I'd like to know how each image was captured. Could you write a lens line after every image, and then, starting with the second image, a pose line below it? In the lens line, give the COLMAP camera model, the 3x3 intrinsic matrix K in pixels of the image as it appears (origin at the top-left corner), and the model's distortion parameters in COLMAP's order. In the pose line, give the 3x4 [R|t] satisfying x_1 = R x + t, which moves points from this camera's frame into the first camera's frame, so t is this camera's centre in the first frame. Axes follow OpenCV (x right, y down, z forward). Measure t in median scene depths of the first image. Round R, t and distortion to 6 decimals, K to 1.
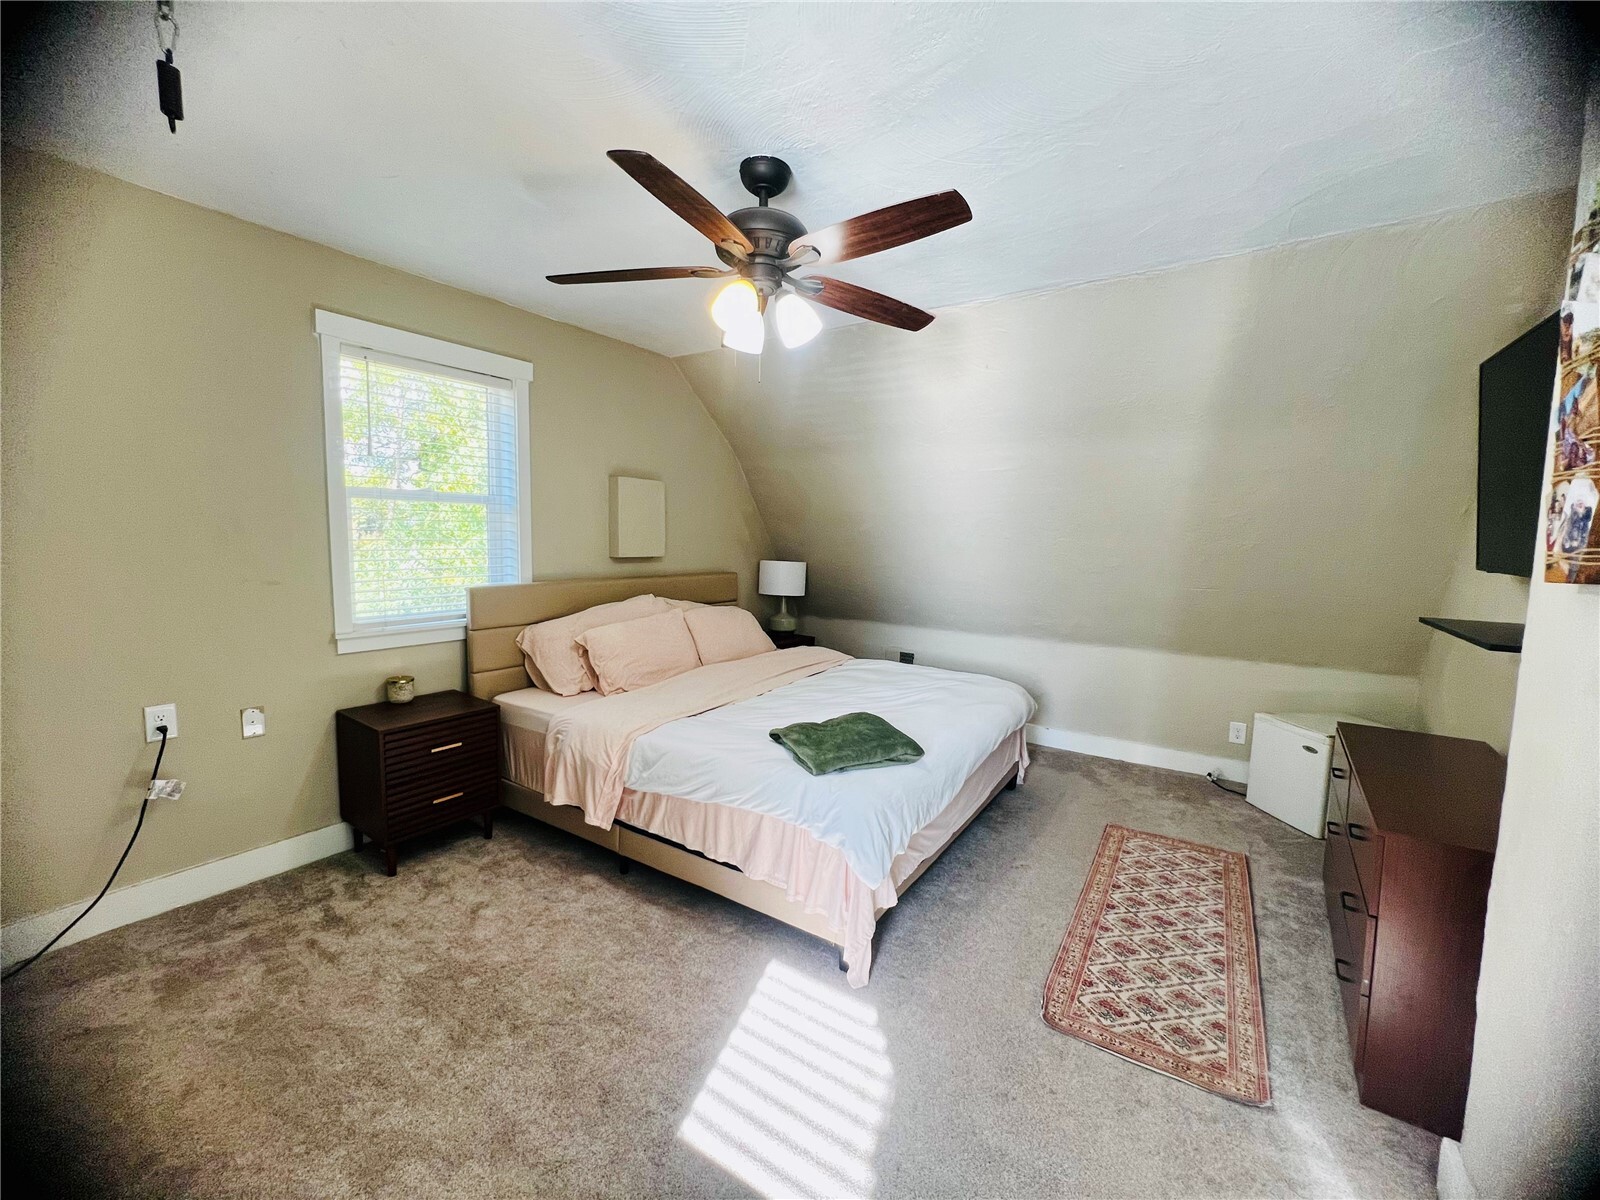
lens RADIAL K [[631.1, 0, 800.0], [0, 631.1, 600.0], [0, 0, 1]] dist [-0.031391, 0.000090]
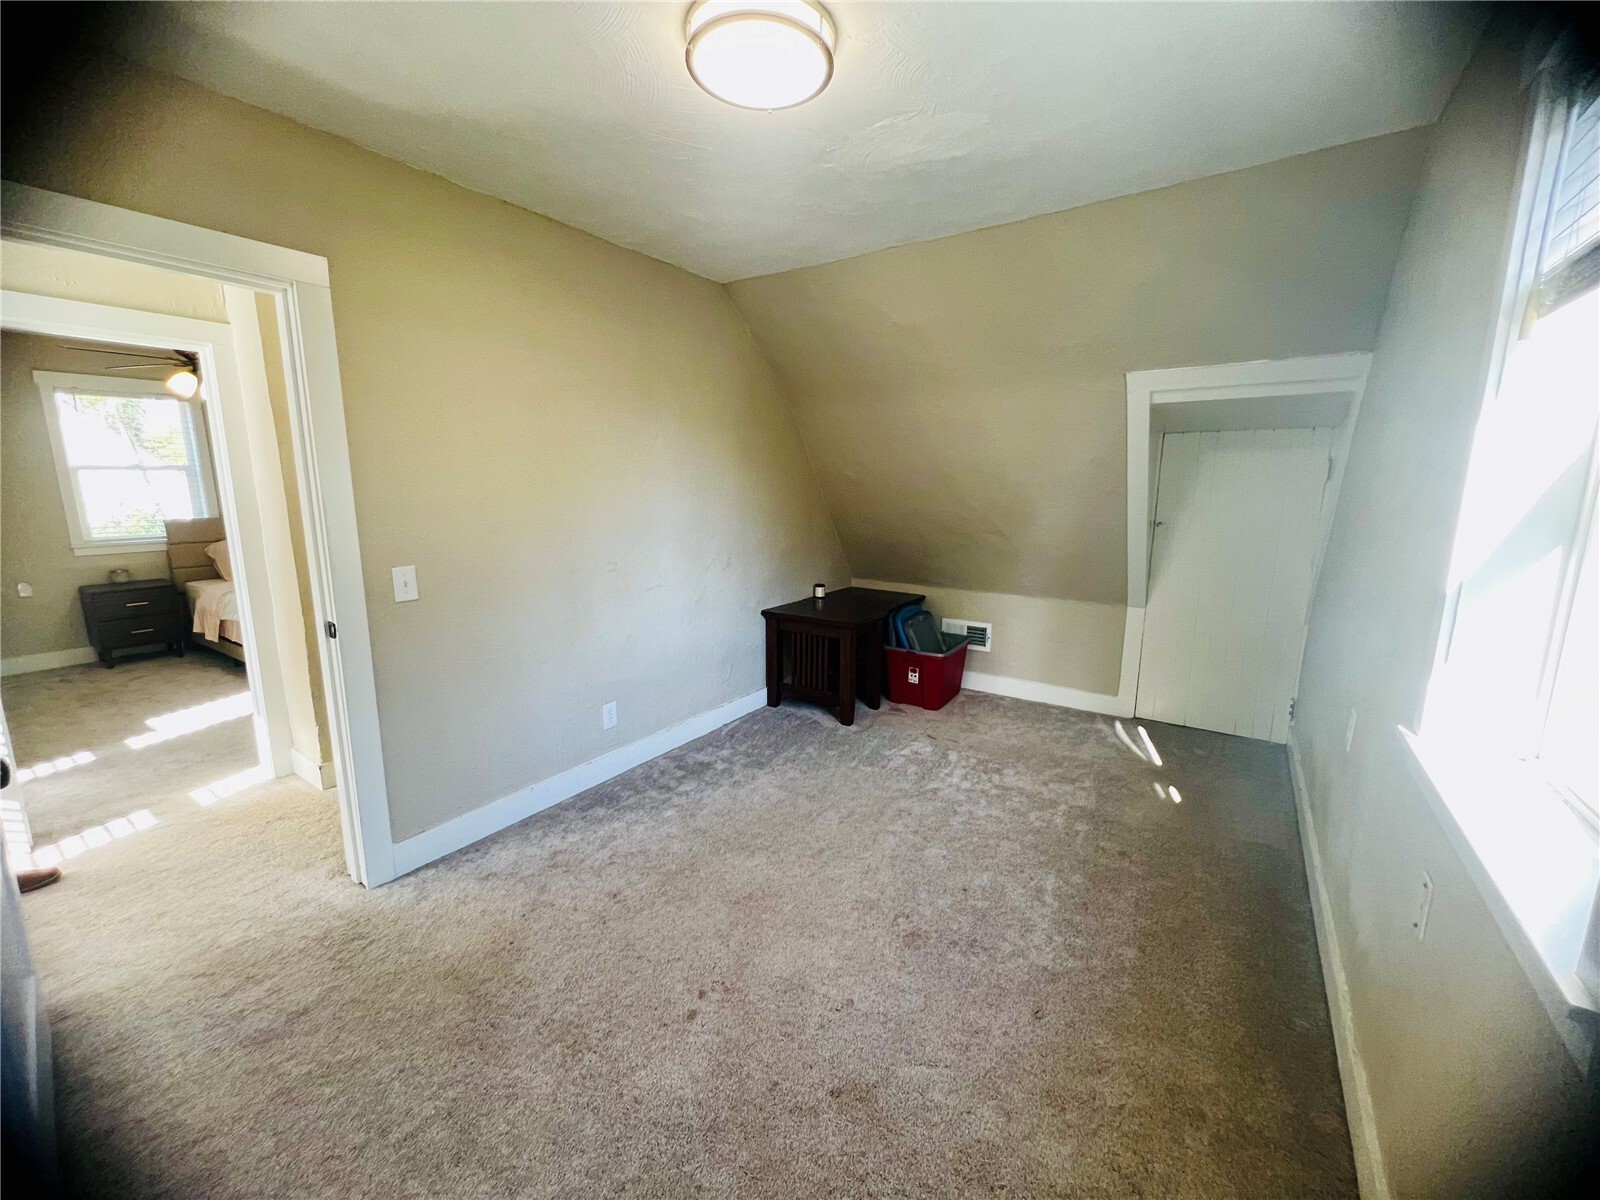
lens RADIAL K [[647.1, 0, 800.0], [0, 647.1, 600.0], [0, 0, 1]] dist [0.000396, 0.000105]
pose [[0.999936, -0.008578, -0.007354, 1.433135], [0.009215, 0.995769, 0.091429, 0.059441], [0.006539, -0.091491, 0.995784, -0.933449]]
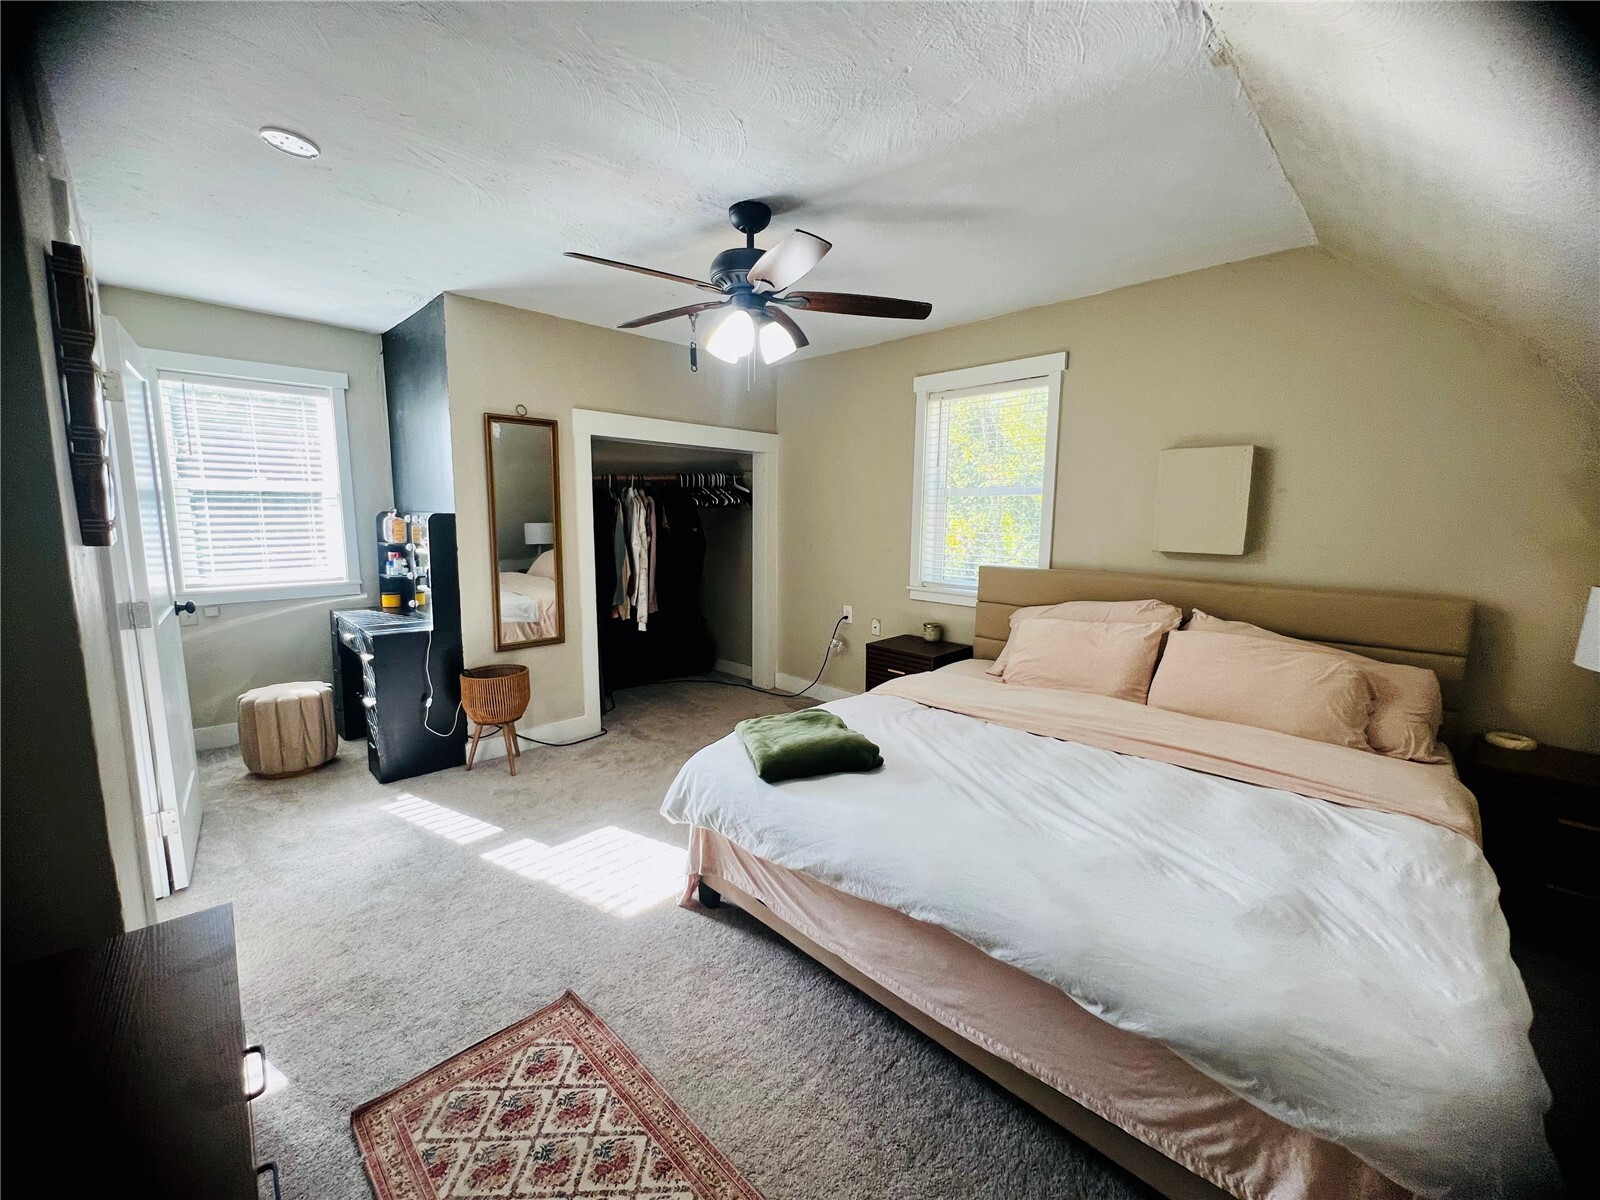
lens RADIAL K [[631.1, 0, 800.0], [0, 631.1, 600.0], [0, 0, 1]] dist [-0.031391, 0.000090]
pose [[-0.180738, 0.115390, -0.976739, 0.832066], [-0.105070, 0.985146, 0.135825, -0.093690], [0.977903, 0.127175, -0.165930, 0.976788]]
